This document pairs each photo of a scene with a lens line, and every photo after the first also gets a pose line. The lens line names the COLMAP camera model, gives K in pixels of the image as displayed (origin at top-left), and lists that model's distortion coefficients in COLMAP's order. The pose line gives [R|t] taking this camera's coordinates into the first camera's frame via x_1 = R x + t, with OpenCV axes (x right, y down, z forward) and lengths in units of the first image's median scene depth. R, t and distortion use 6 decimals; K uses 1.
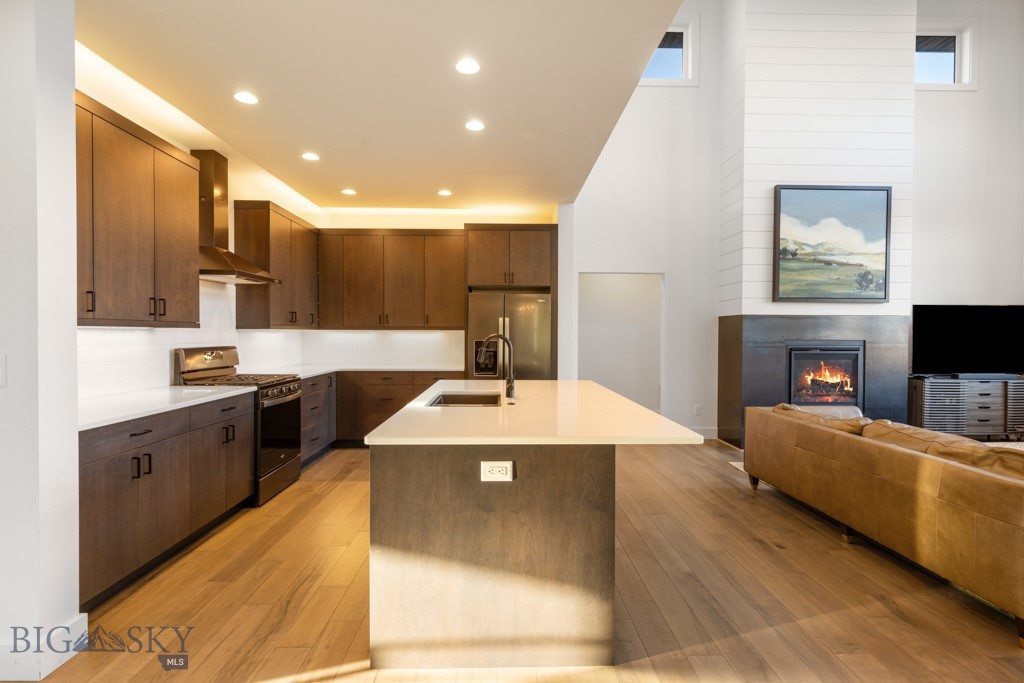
lens RADIAL K [[511.2, 0, 512.5], [0, 511.2, 331.2], [0, 0, 1]] dist [0.003263, -0.000275]
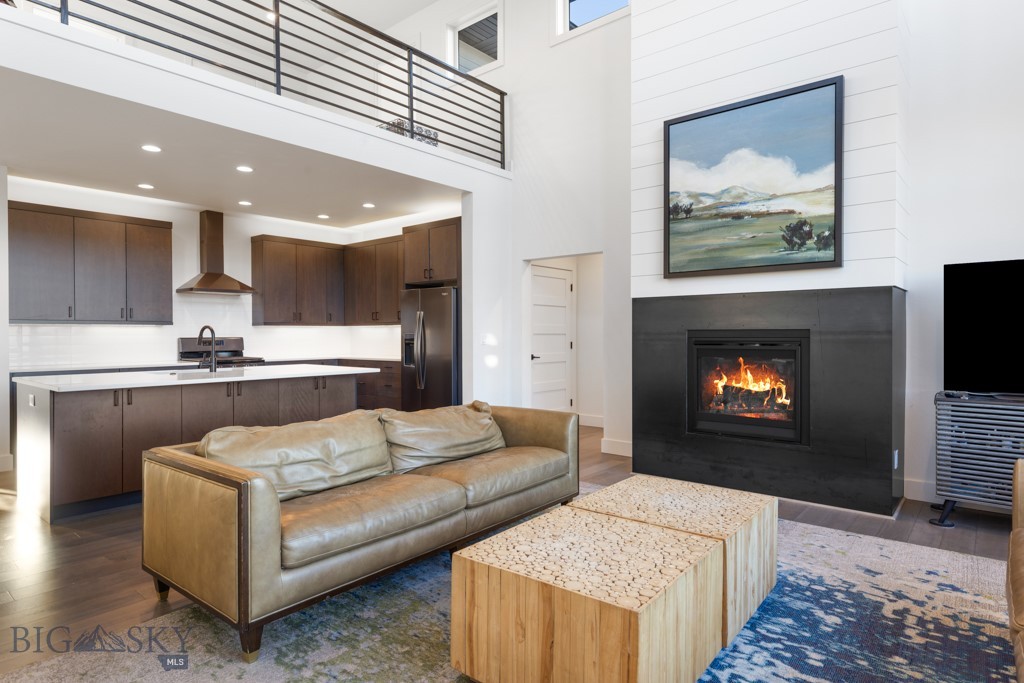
lens RADIAL K [[567.1, 0, 514.4], [0, 567.1, 349.4], [0, 0, 1]] dist [0.004896, 0.000571]
pose [[0.753797, 0.010026, -0.657030, 0.892745], [0.012052, 0.999504, 0.029079, 0.019975], [0.656996, -0.029838, 0.753303, 0.221273]]
